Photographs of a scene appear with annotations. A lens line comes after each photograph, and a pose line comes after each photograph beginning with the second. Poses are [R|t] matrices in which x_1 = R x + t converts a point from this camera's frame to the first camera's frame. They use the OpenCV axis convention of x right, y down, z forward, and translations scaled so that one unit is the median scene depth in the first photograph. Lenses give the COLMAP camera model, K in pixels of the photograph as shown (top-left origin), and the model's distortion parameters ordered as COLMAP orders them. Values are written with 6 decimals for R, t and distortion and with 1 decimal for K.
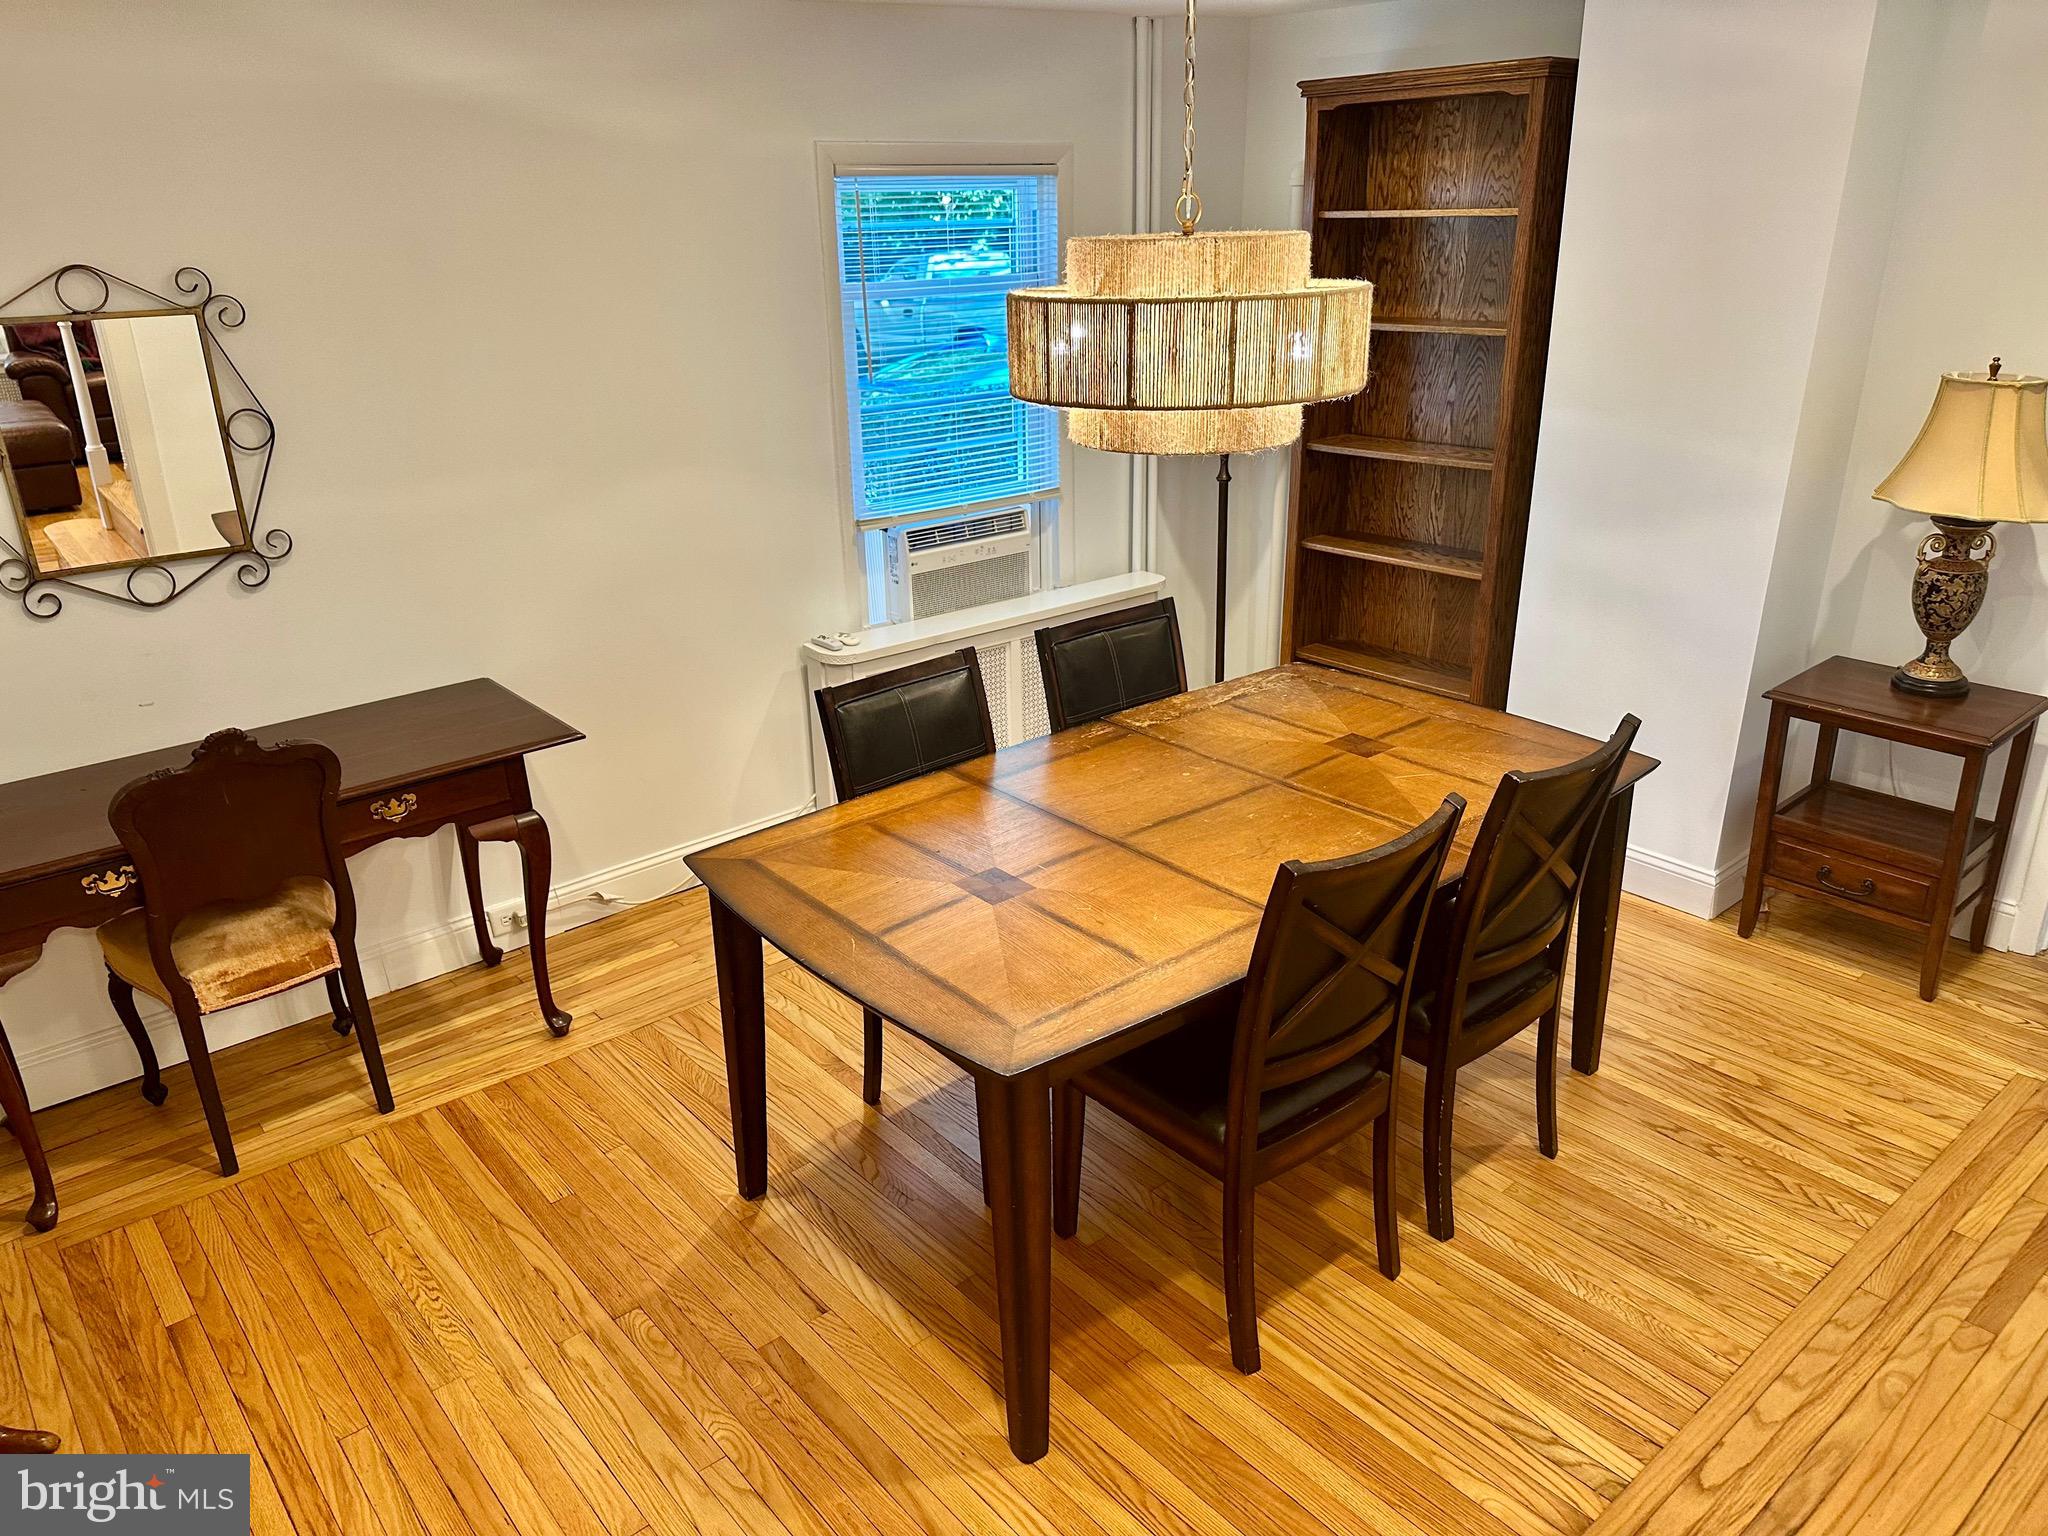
lens RADIAL K [[1445.0, 0, 1024.0], [0, 1445.0, 768.0], [0, 0, 1]] dist [0.085431, -0.134786]
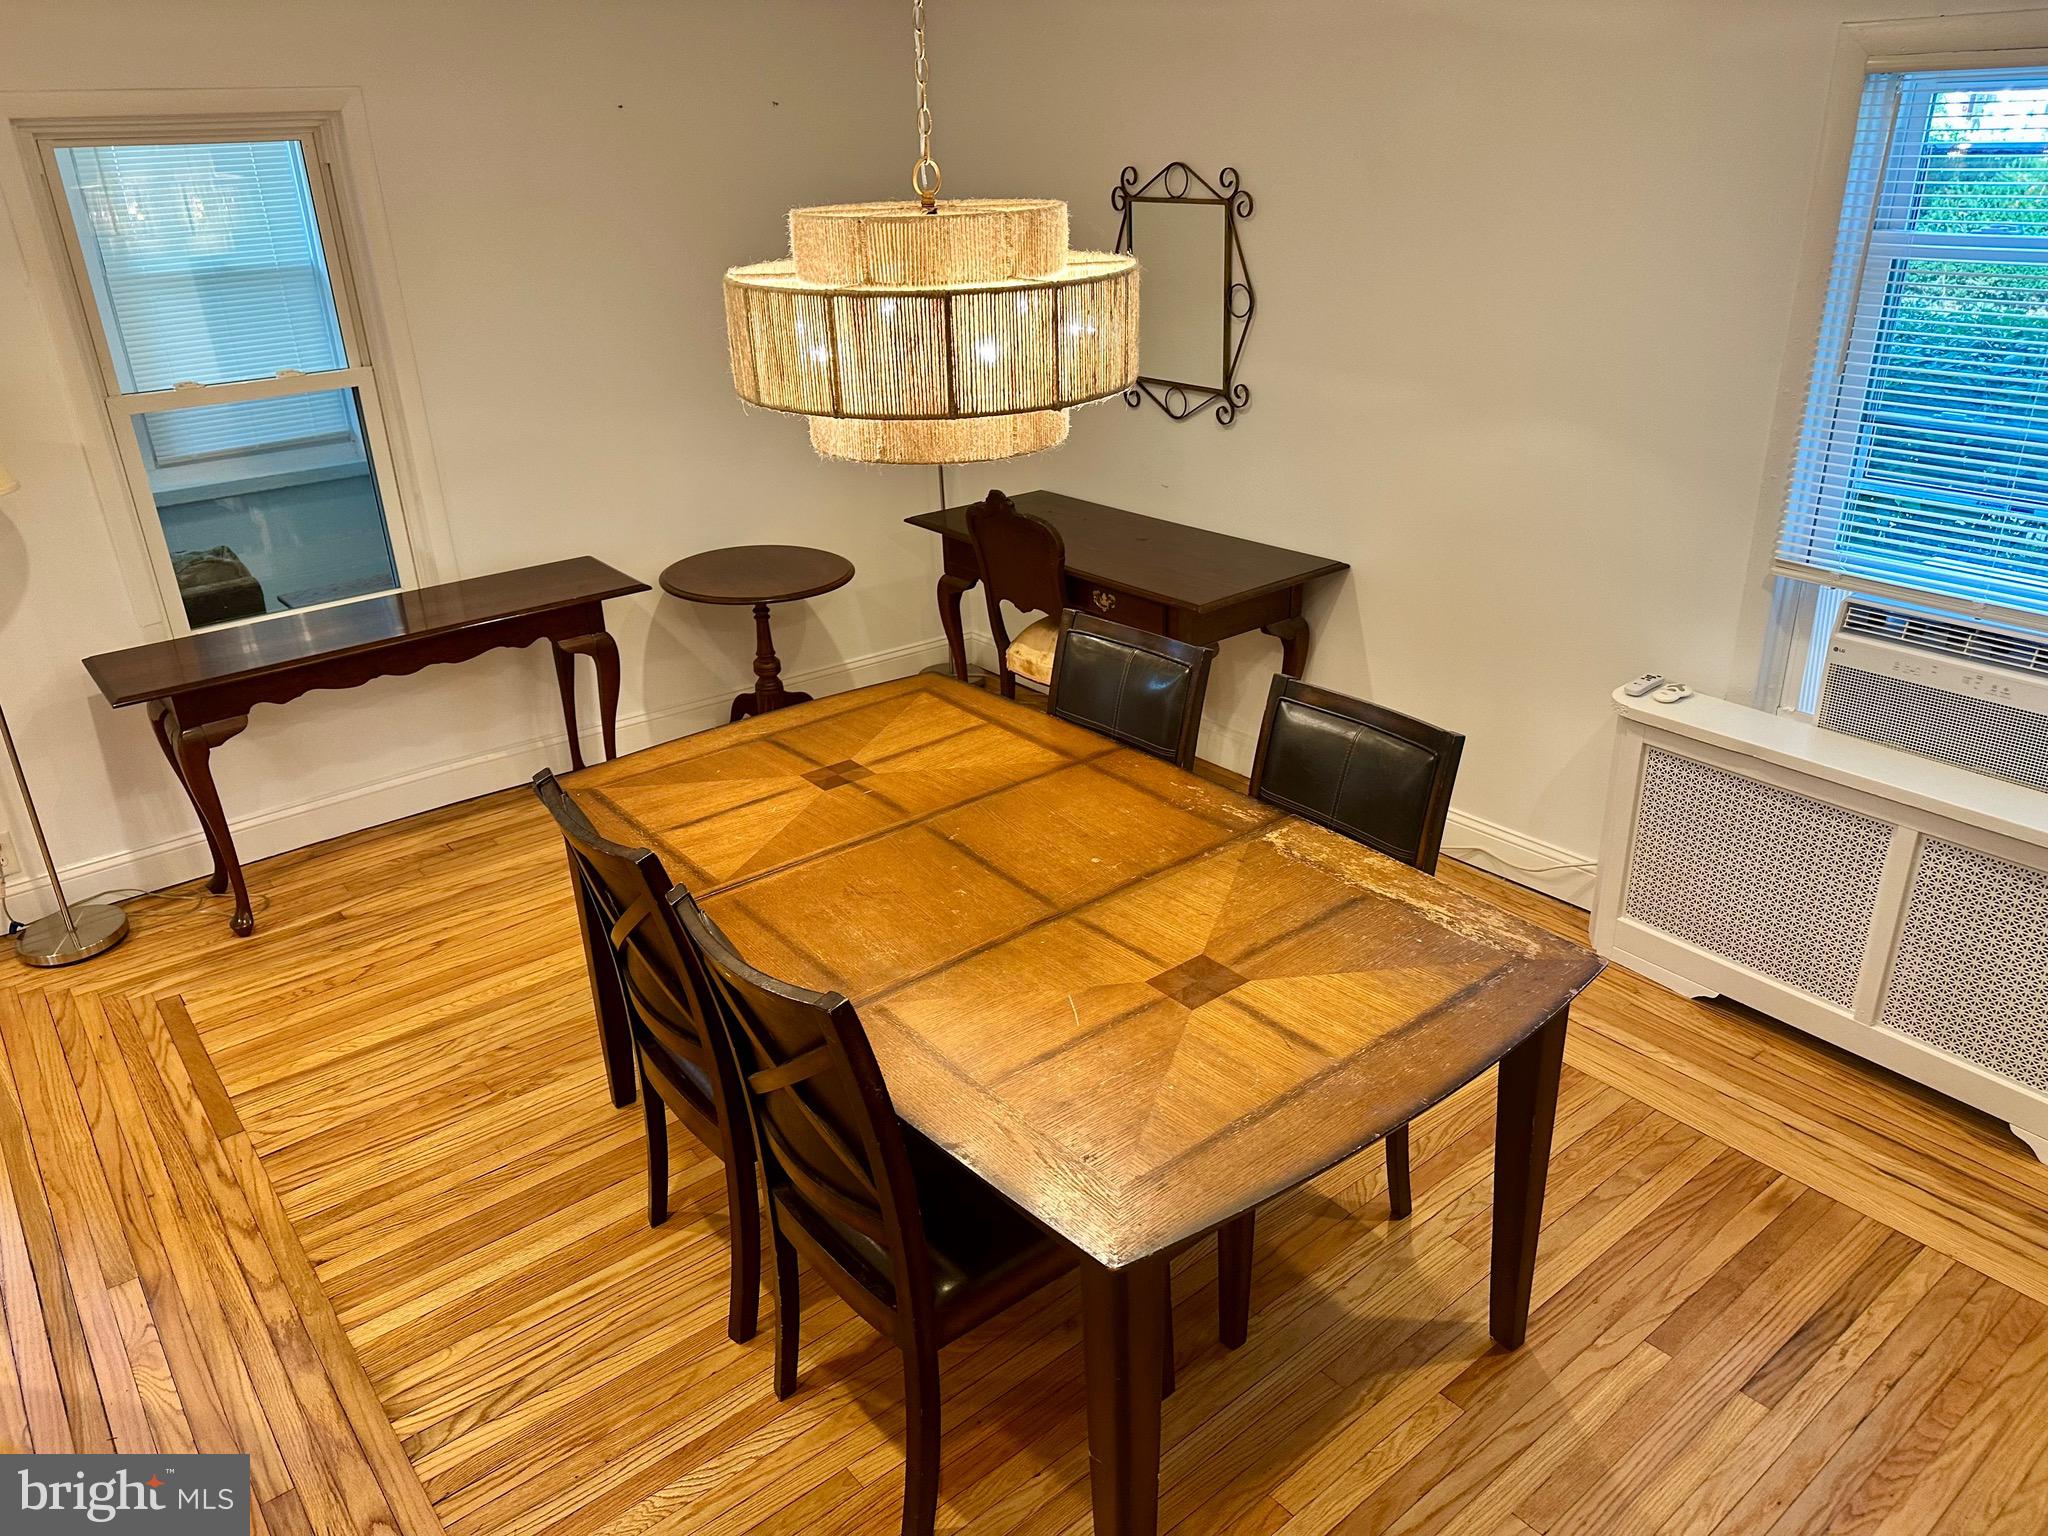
lens RADIAL K [[1445.0, 0, 1024.0], [0, 1445.0, 768.0], [0, 0, 1]] dist [0.085431, -0.134786]
pose [[-0.031891, 0.427288, -0.903553, 0.985278], [-0.324314, 0.850676, 0.413729, -0.434386], [0.945412, 0.306229, 0.111447, 1.003252]]
